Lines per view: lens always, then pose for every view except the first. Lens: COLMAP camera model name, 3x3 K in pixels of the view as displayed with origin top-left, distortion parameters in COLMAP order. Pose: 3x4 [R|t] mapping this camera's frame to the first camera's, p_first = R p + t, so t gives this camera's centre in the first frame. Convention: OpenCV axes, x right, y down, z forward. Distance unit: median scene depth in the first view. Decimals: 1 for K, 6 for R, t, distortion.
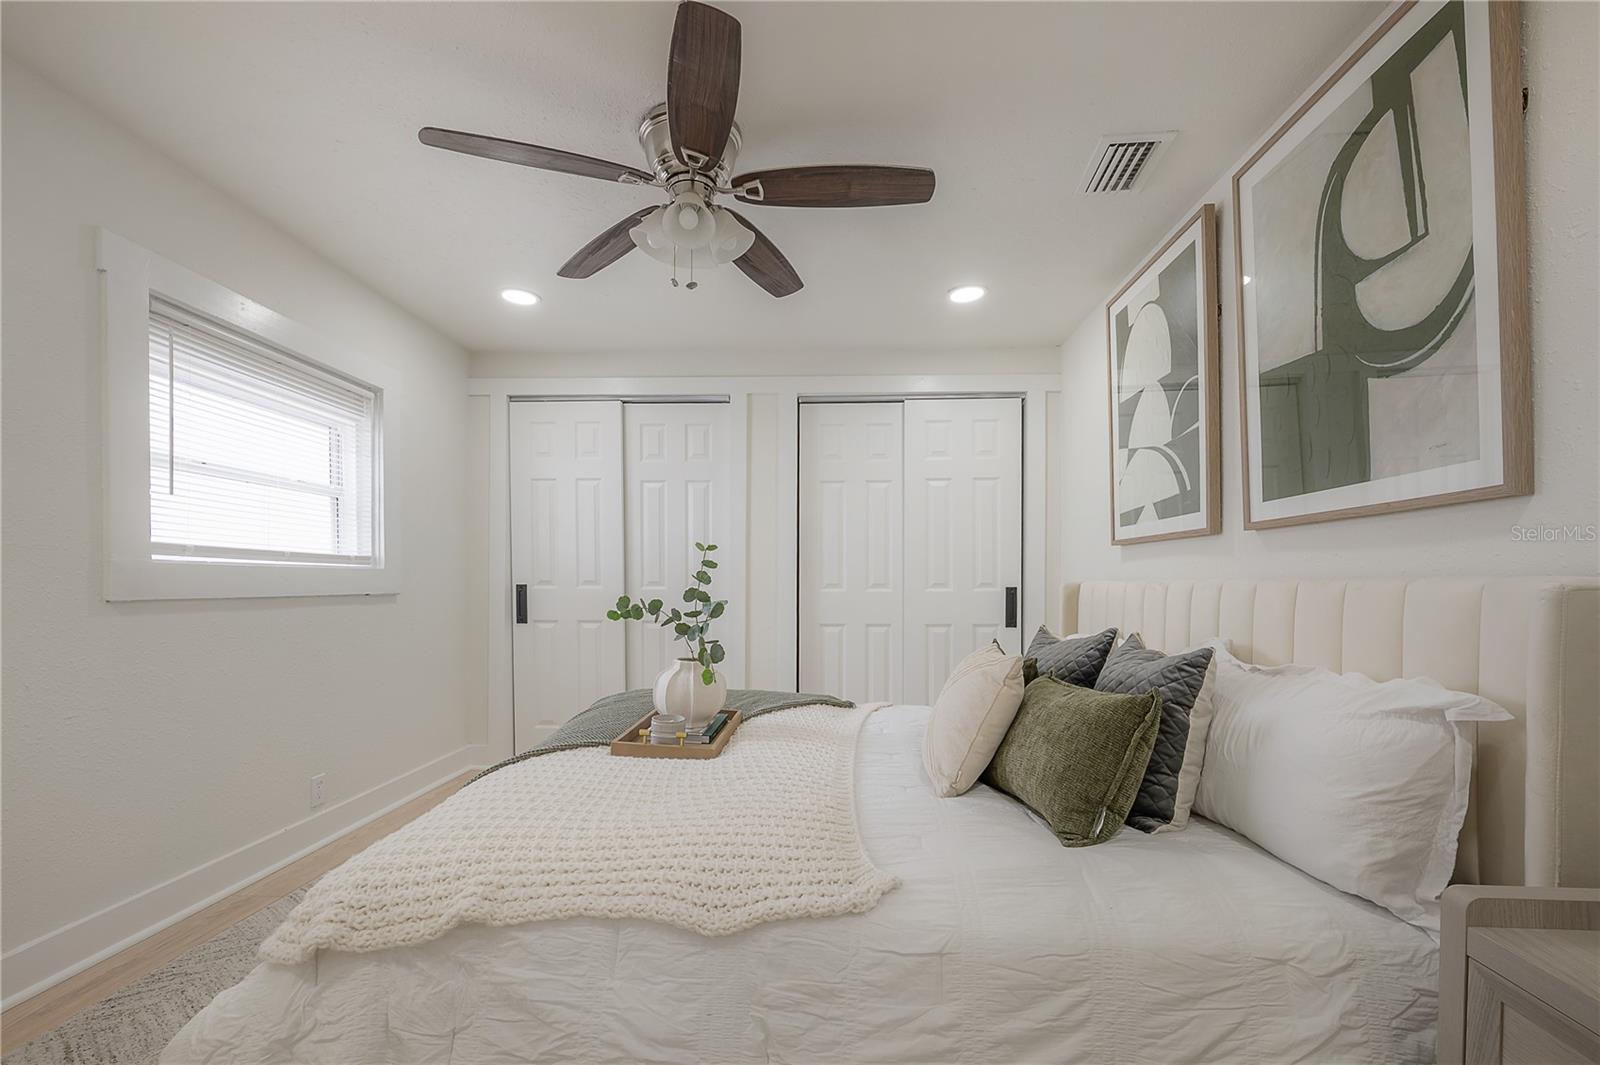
lens RADIAL K [[646.2, 0, 824.0], [0, 646.2, 580.6], [0, 0, 1]] dist [-0.001773, -0.000521]
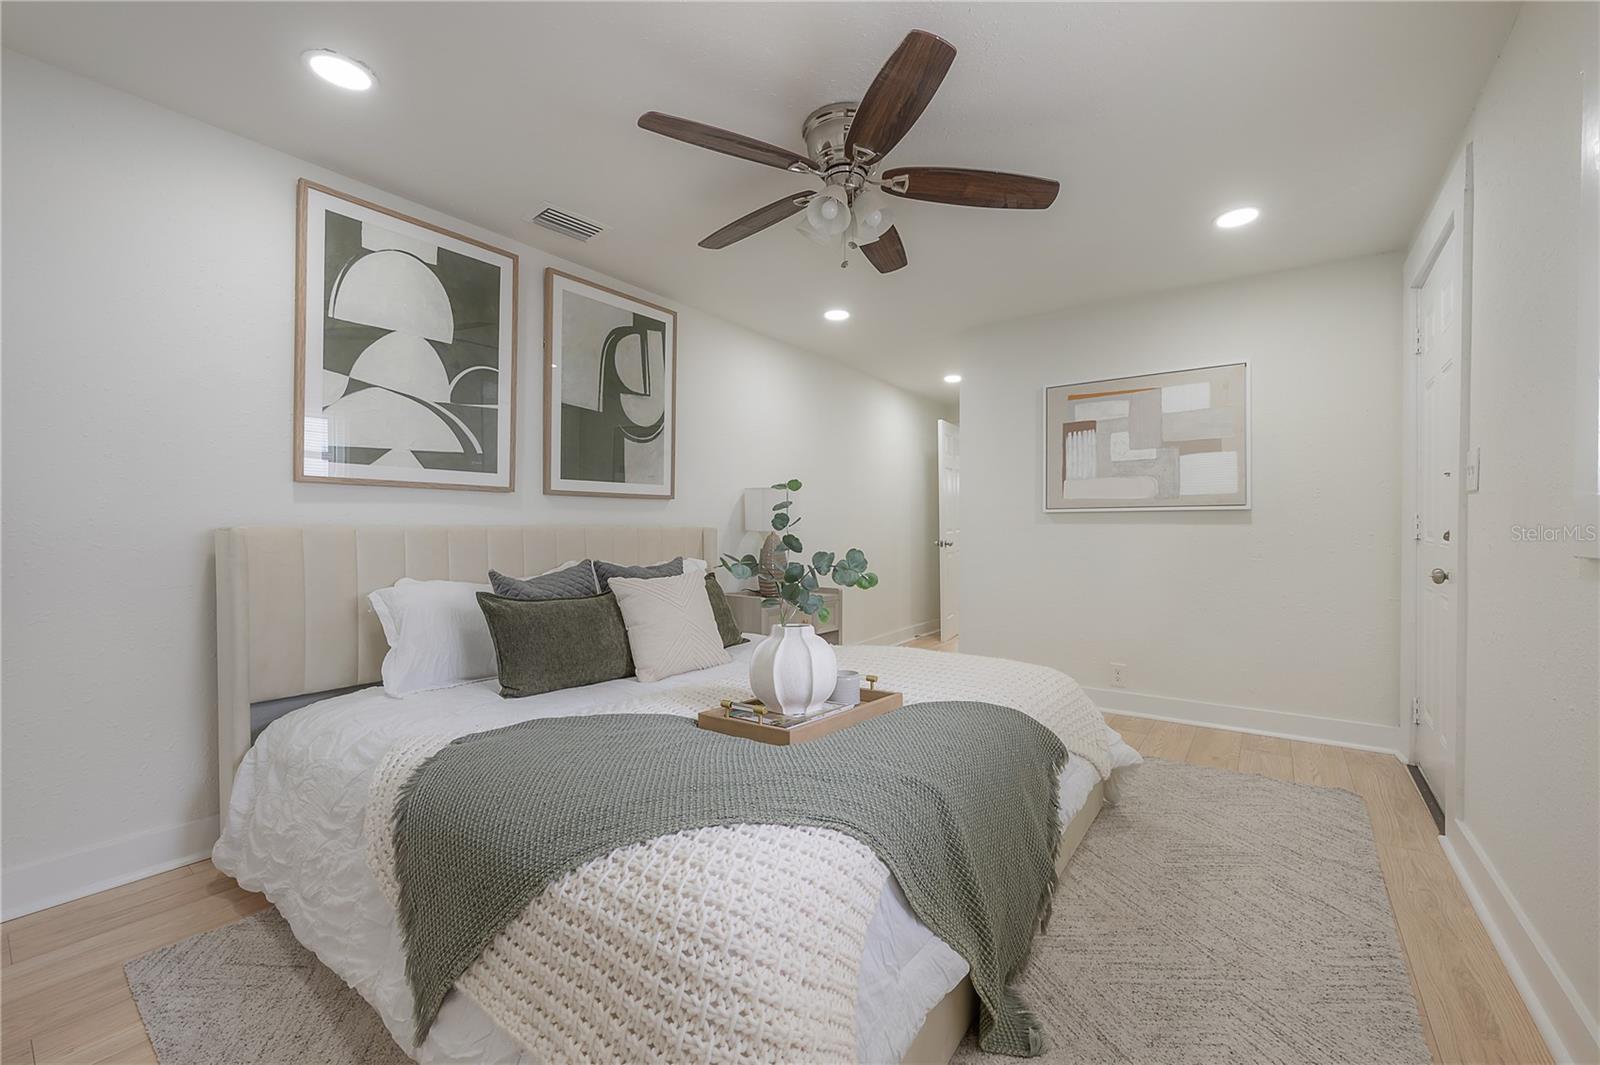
lens RADIAL K [[646.2, 0, 801.4], [0, 646.2, 528.6], [0, 0, 1]] dist [-0.001773, -0.000521]
pose [[-0.798131, 0.001682, 0.602481, -1.001884], [0.003334, 0.999993, 0.001626, 0.006278], [-0.602474, 0.003306, -0.798131, 2.371479]]
